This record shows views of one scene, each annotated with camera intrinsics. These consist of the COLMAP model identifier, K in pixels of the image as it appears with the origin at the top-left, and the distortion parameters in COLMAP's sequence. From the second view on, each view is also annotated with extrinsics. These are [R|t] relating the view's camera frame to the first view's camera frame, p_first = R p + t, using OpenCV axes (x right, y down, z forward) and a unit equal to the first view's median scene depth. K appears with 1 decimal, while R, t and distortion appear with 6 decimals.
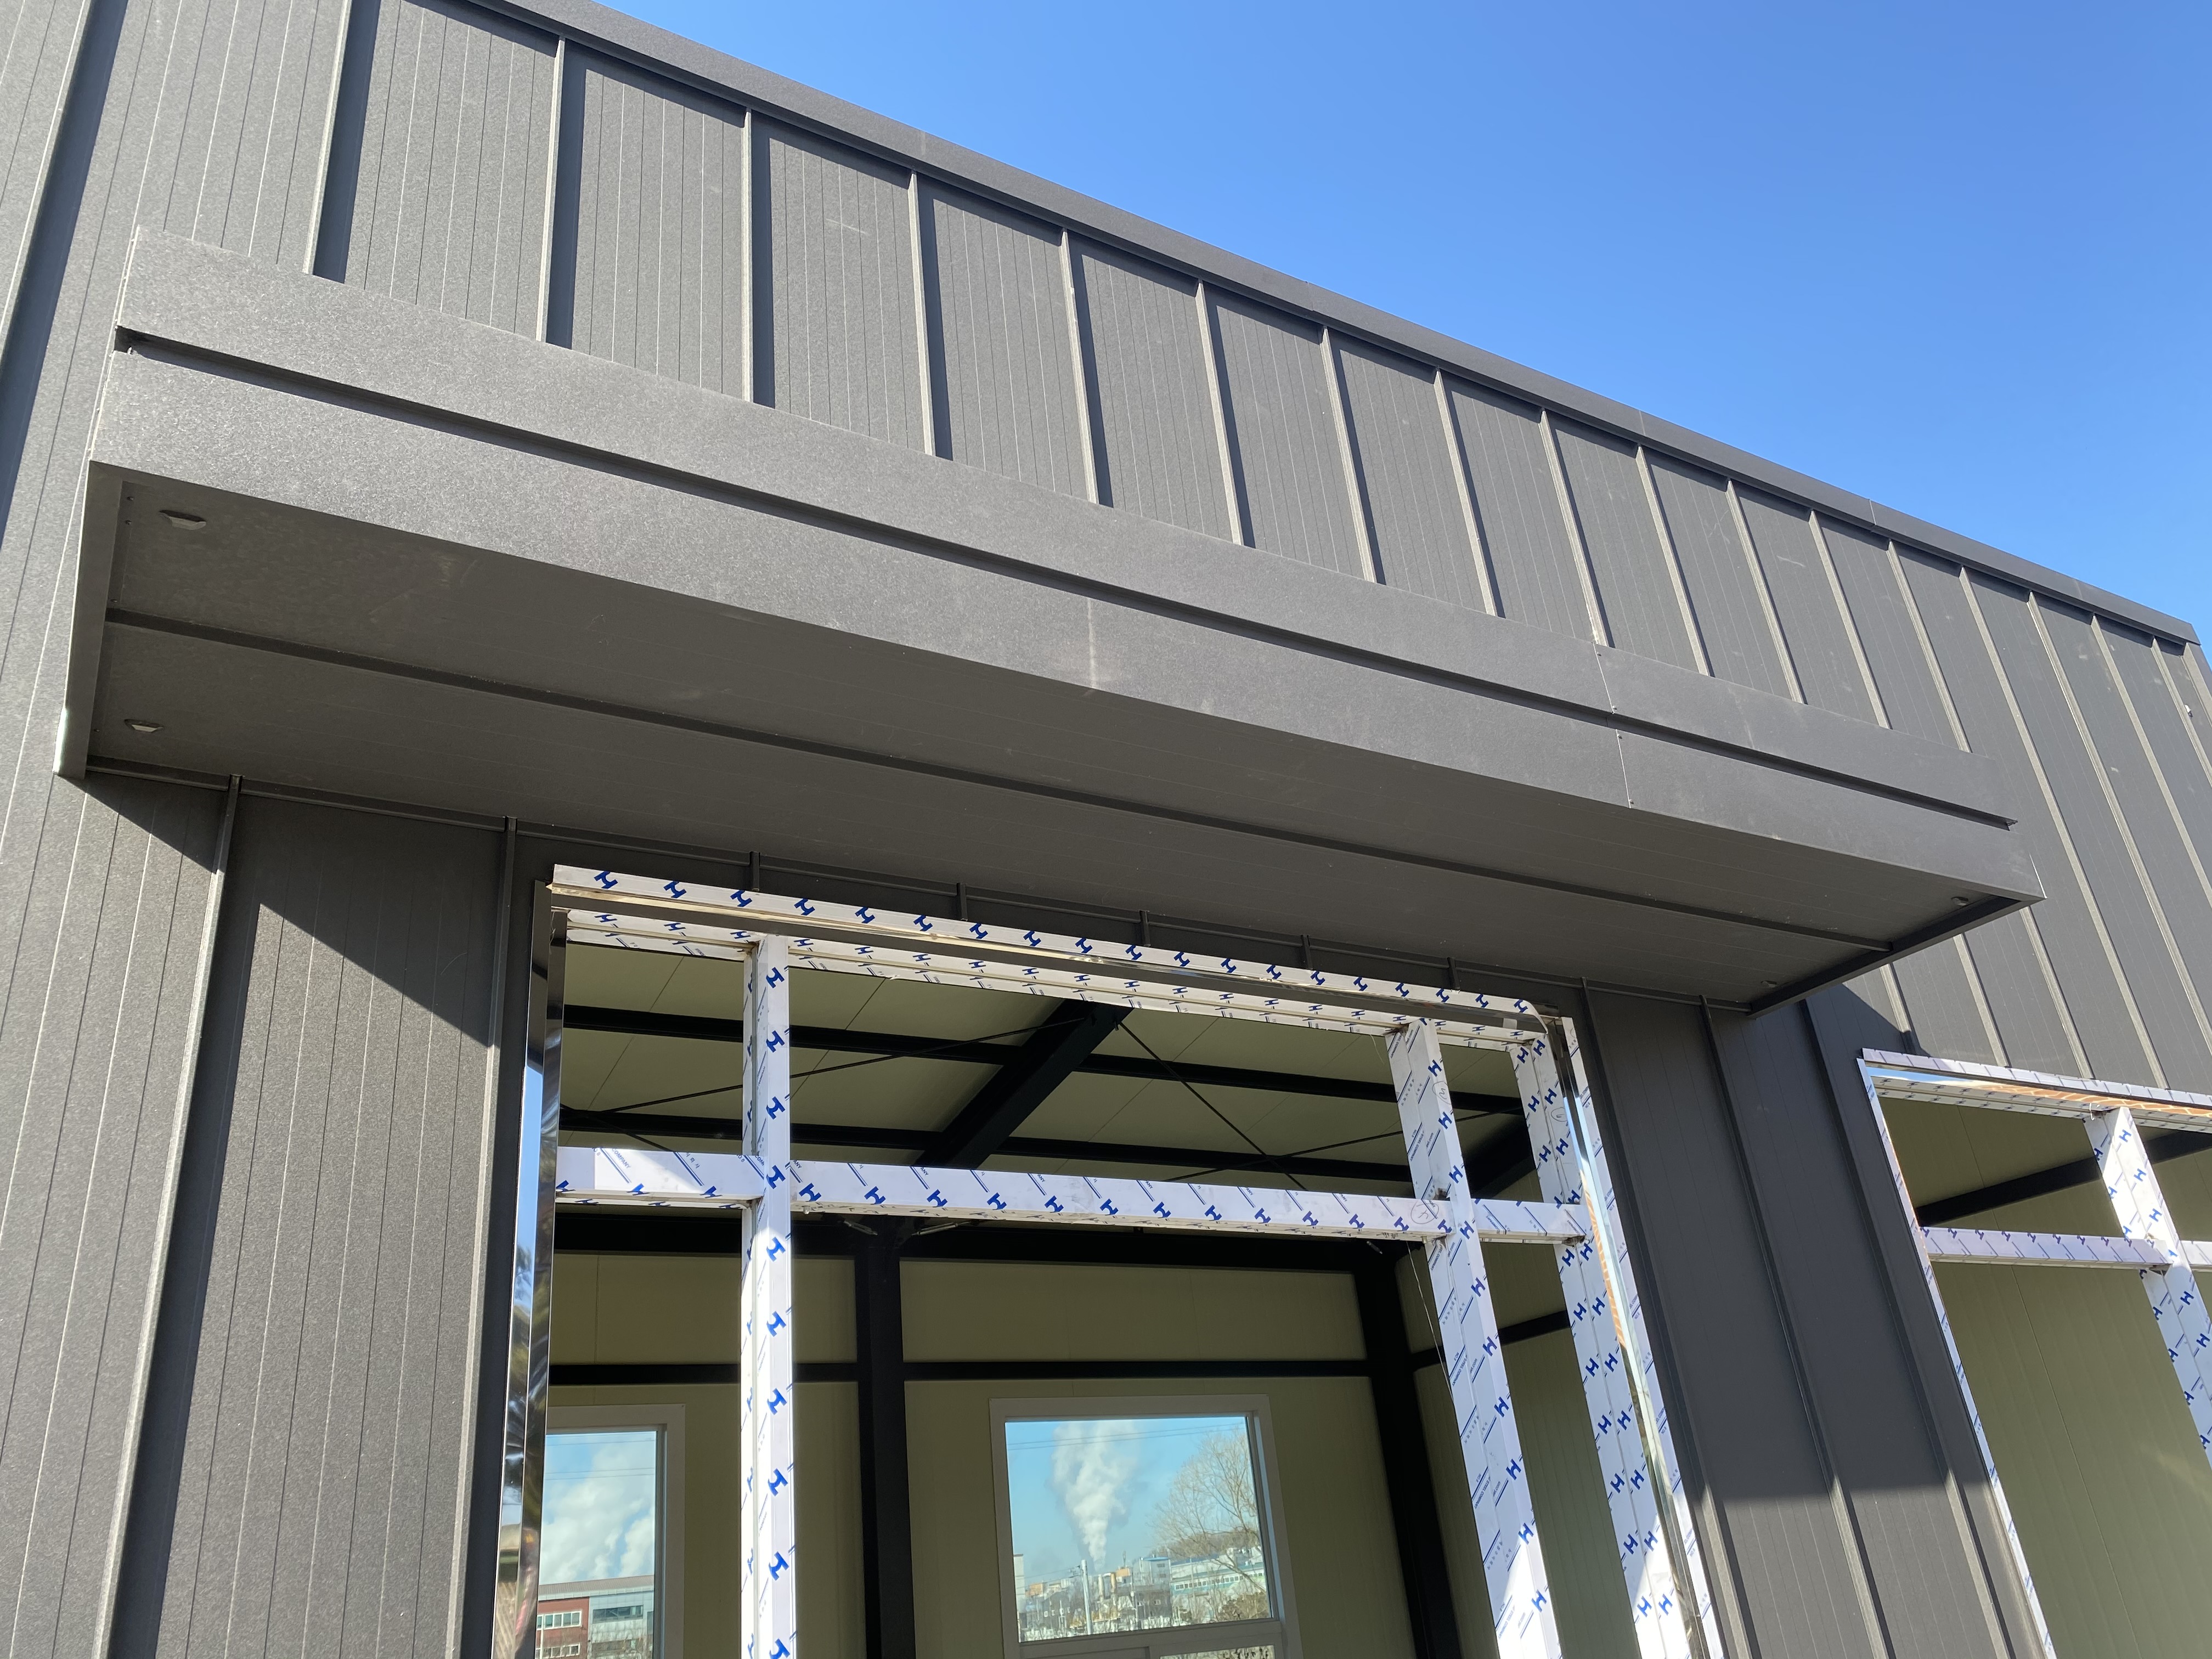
lens RADIAL K [[1698.2, 0, 1112.6], [0, 1698.2, 794.6], [0, 0, 1]] dist [0.004458, 0.012855]
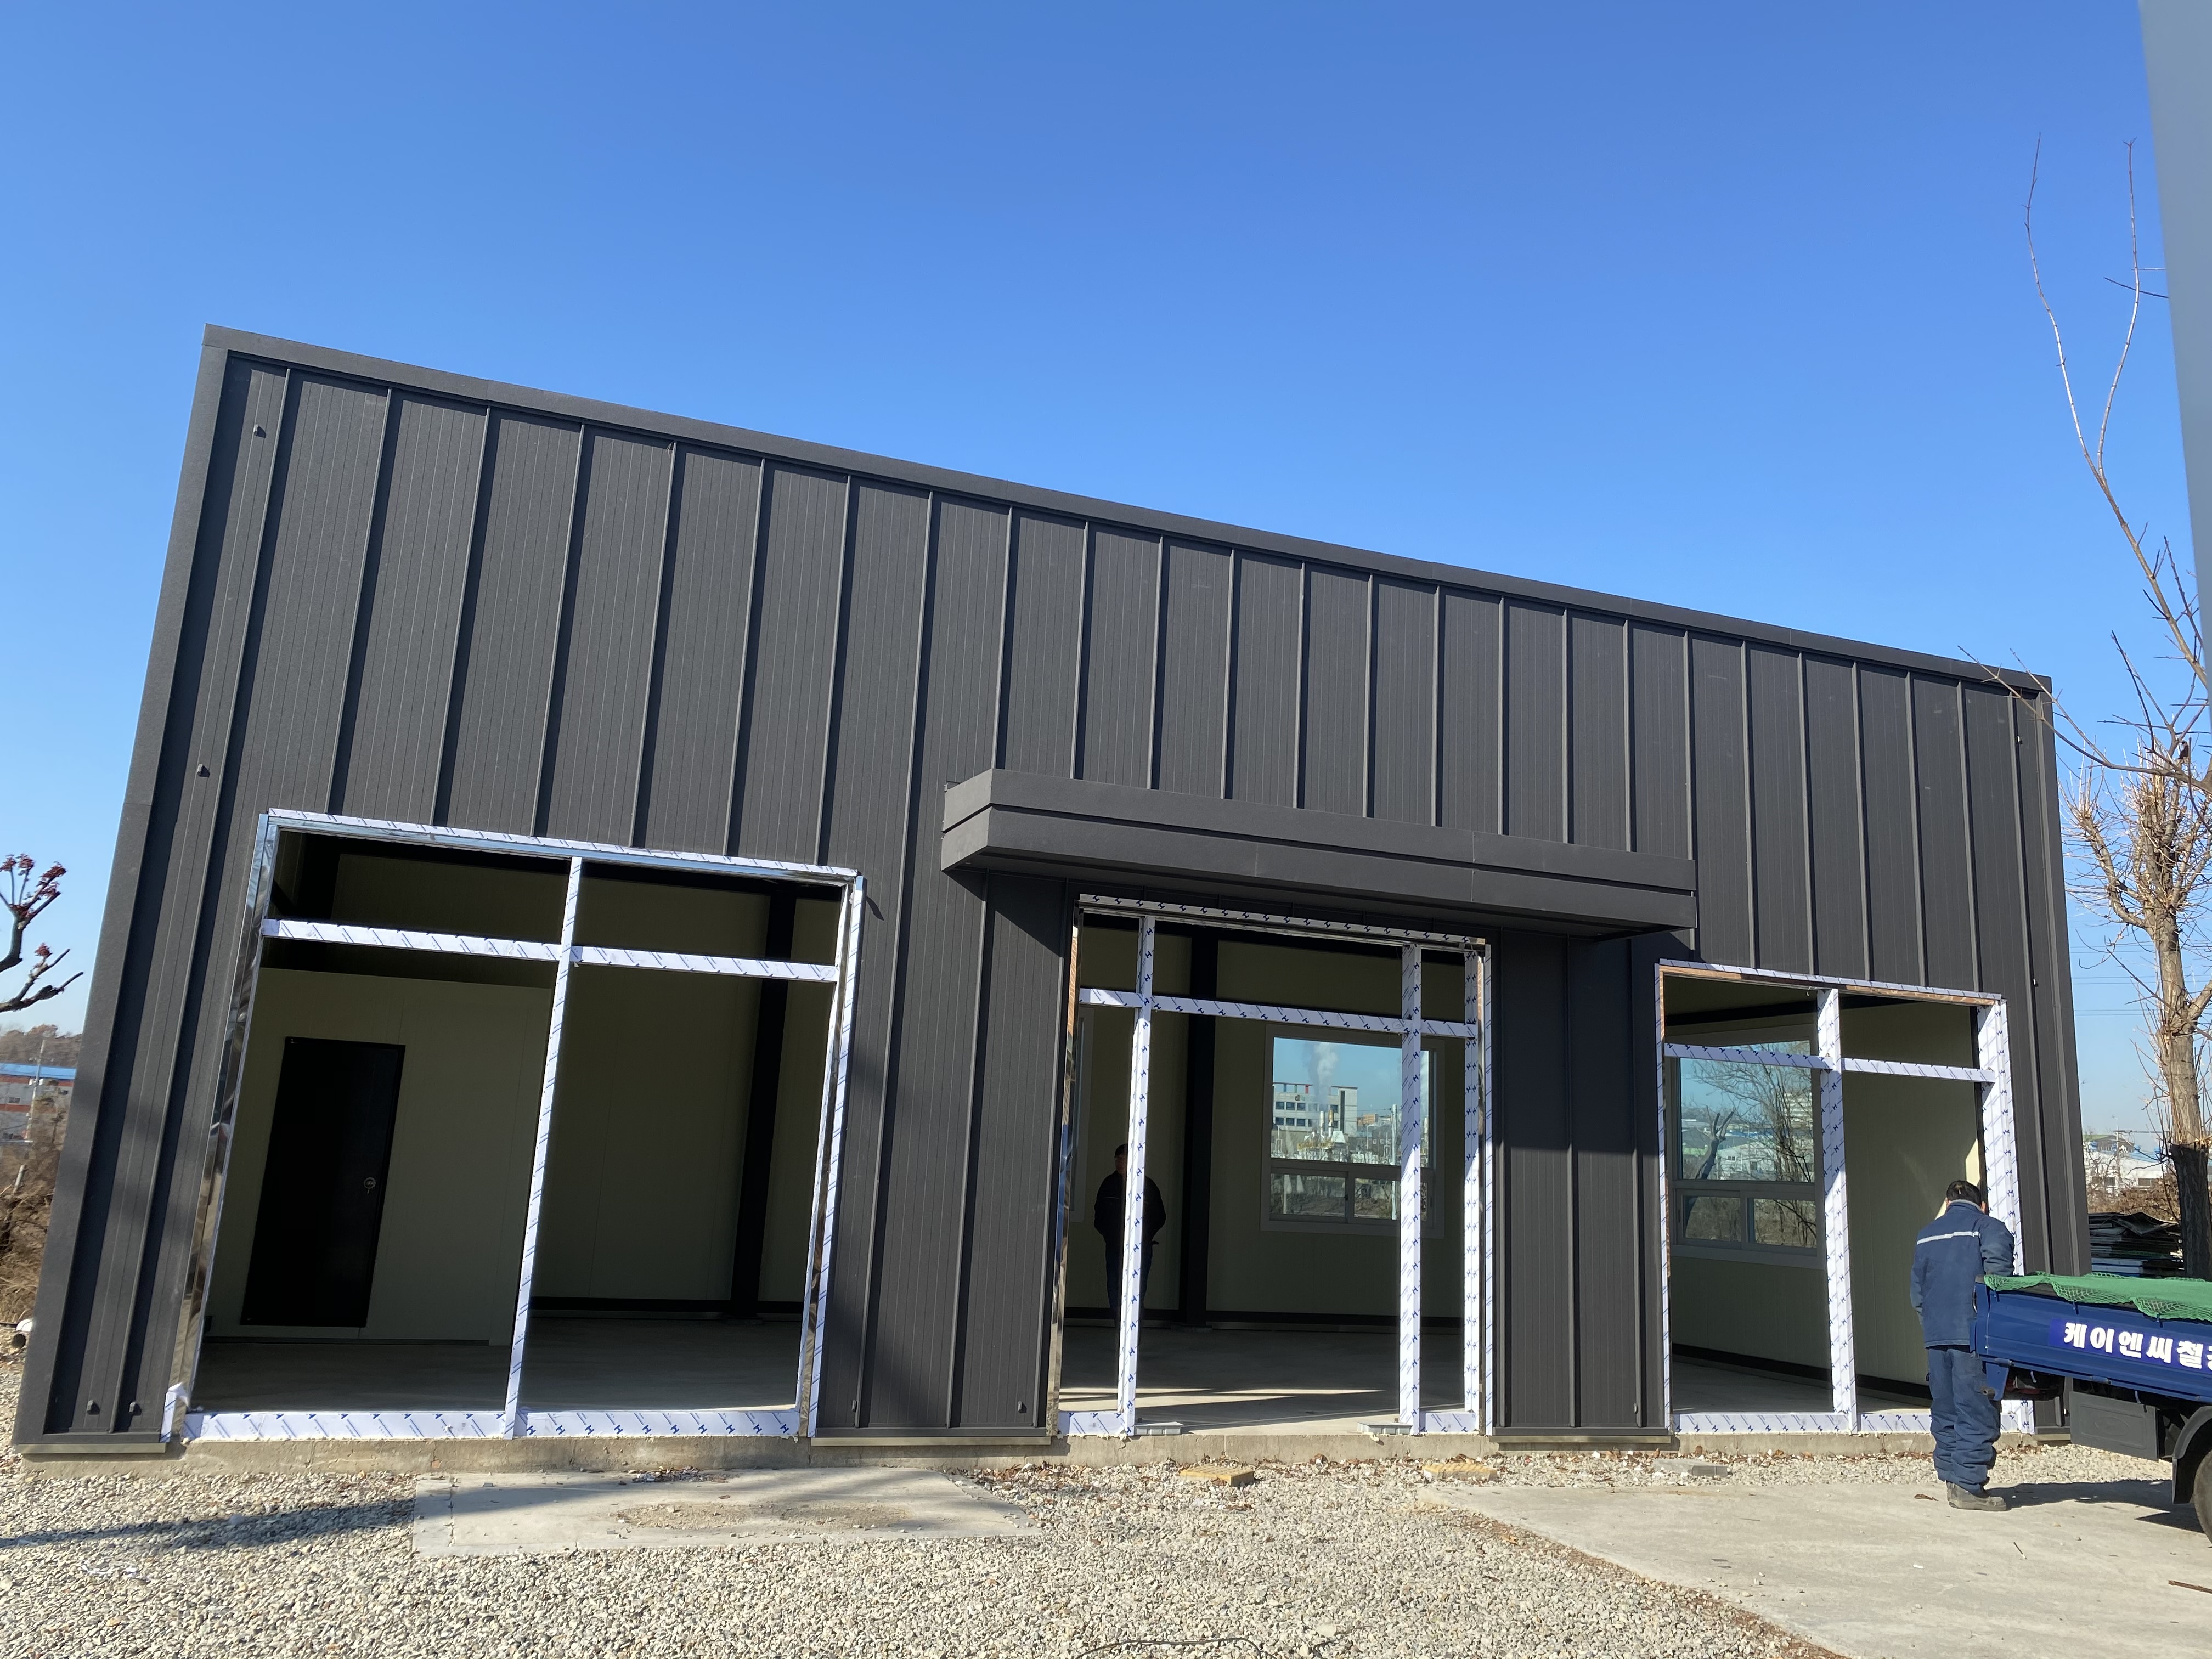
lens RADIAL K [[1698.2, 0, 1112.6], [0, 1698.2, 794.6], [0, 0, 1]] dist [0.004458, 0.012855]
pose [[0.971620, 0.101757, -0.213541, 0.253624], [-0.044285, 0.965033, 0.258359, -0.660187], [0.232364, -0.241570, 0.942152, -1.279689]]
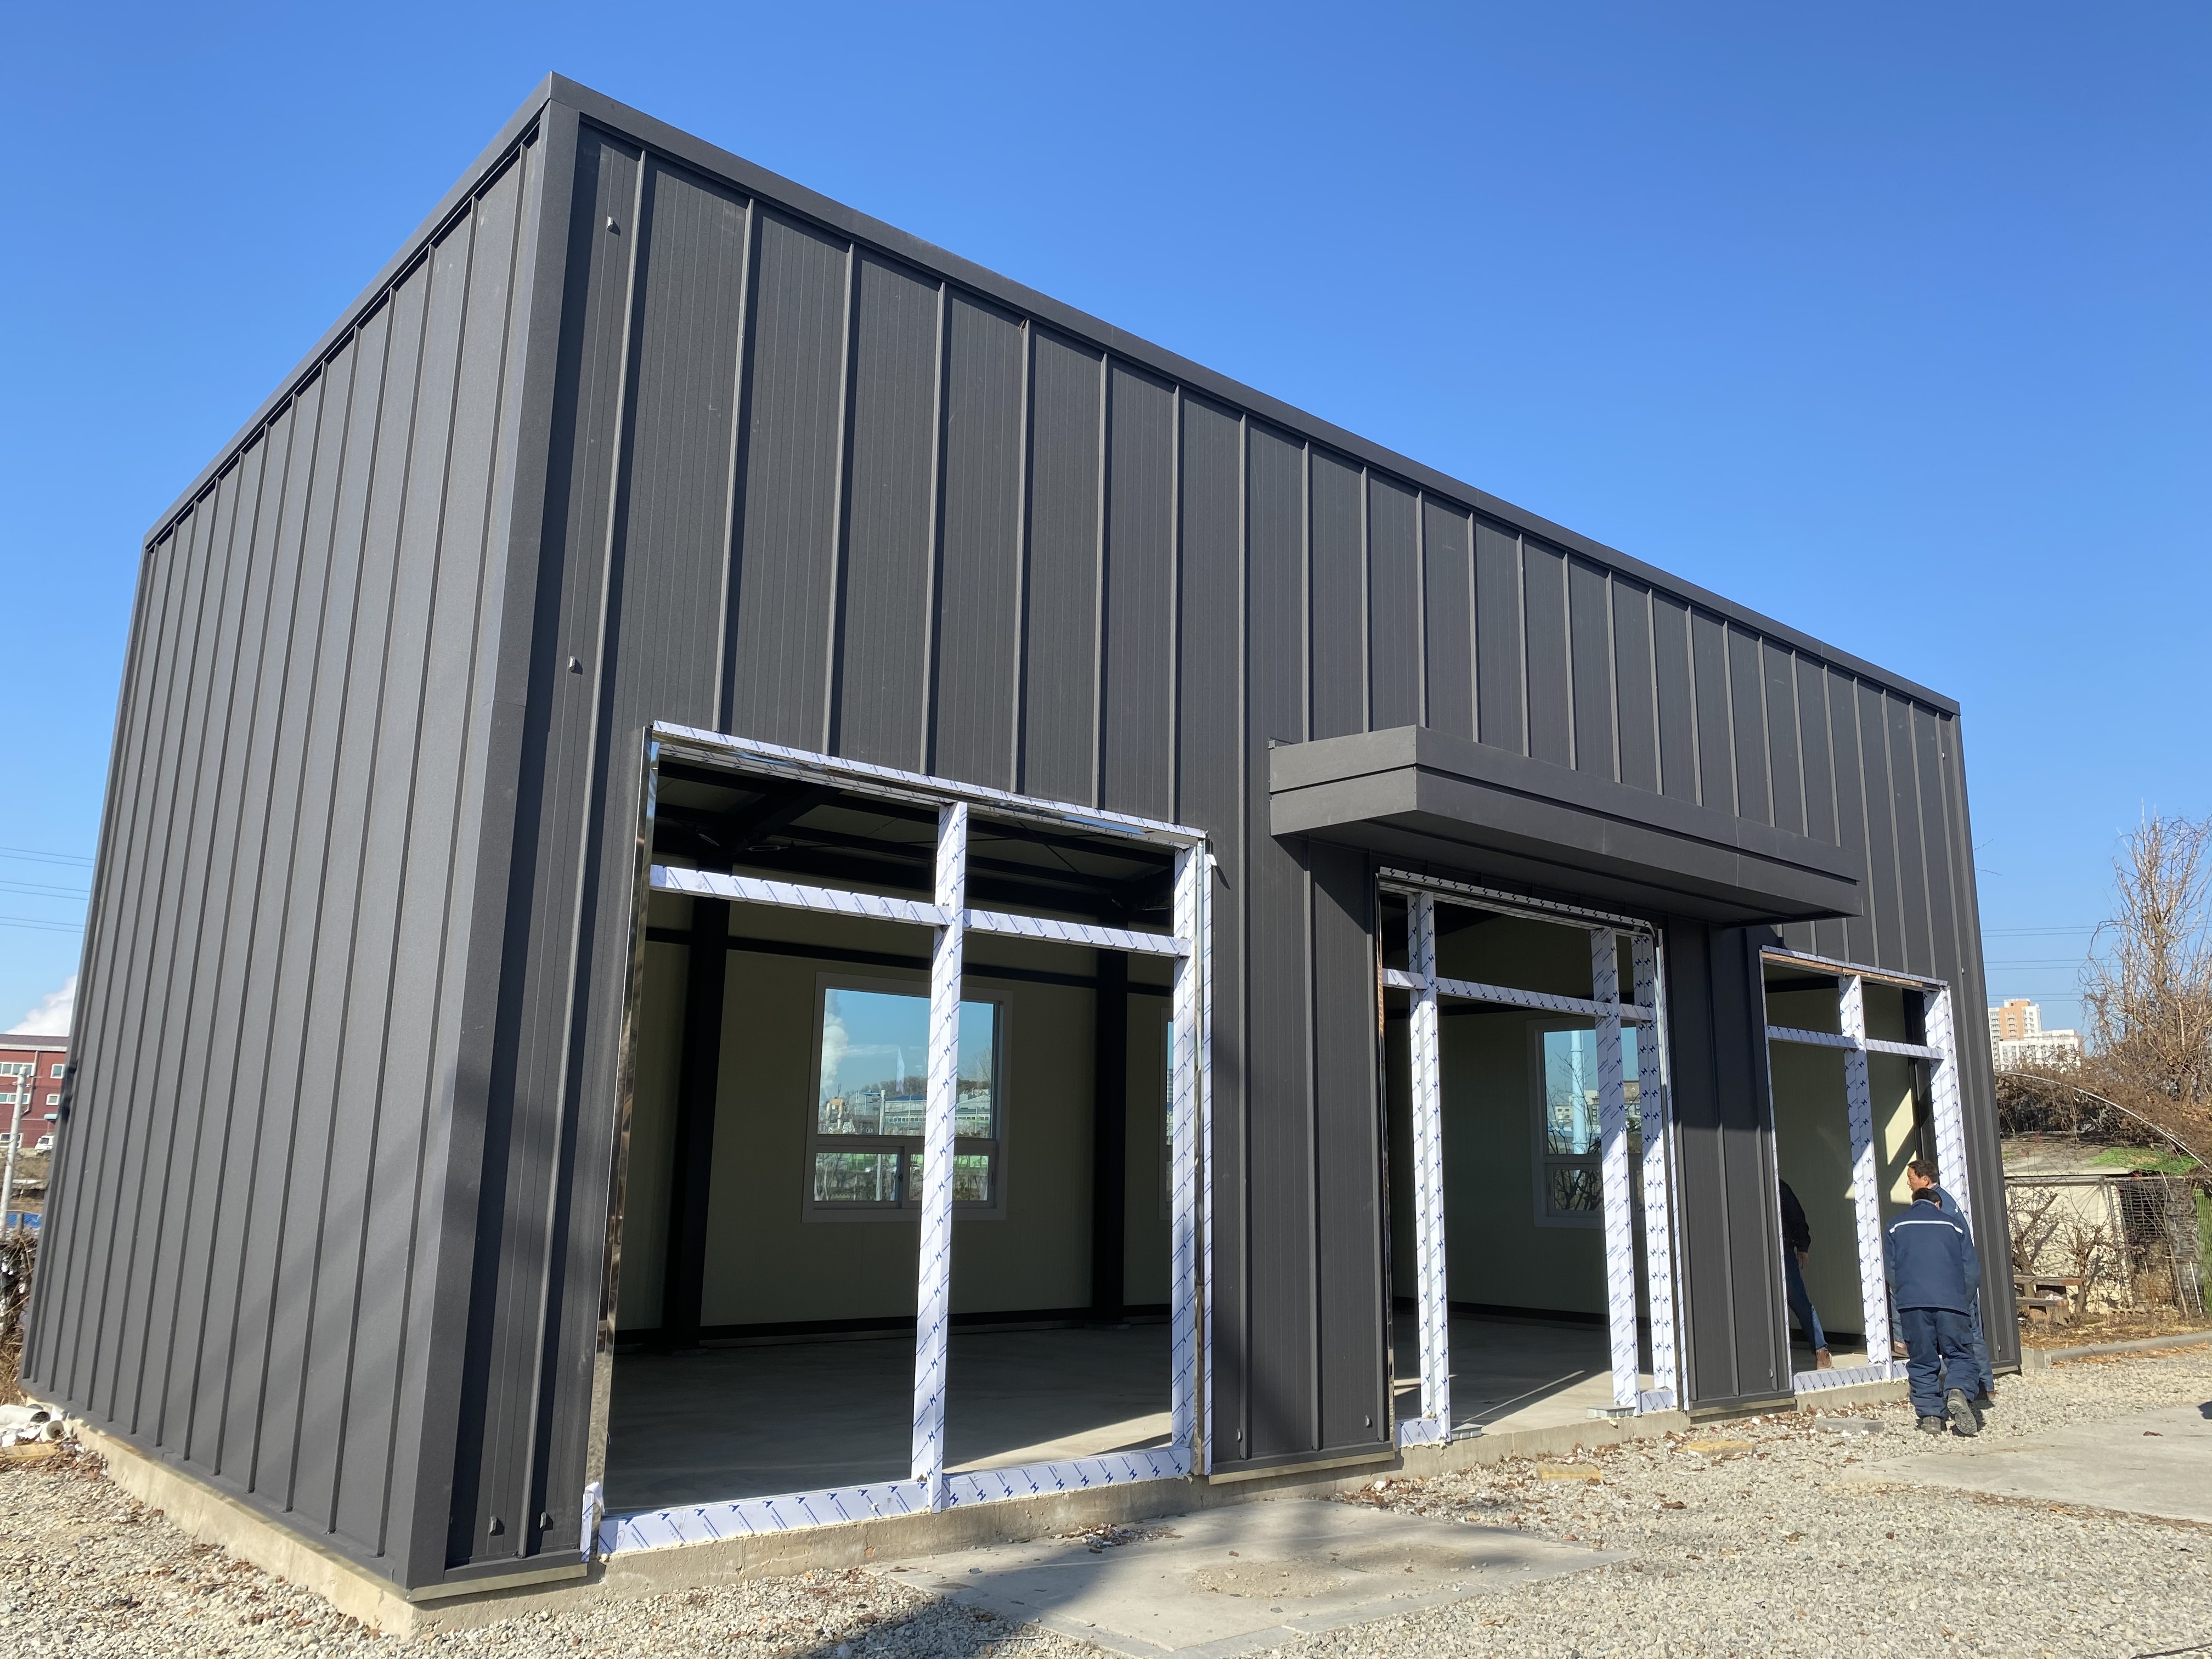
lens RADIAL K [[1698.2, 0, 1112.6], [0, 1698.2, 794.6], [0, 0, 1]] dist [0.004458, 0.012855]
pose [[0.977850, 0.149796, 0.146185, -0.870405], [-0.180313, 0.957542, 0.224944, -0.452471], [-0.106283, -0.246321, 0.963343, -1.168996]]
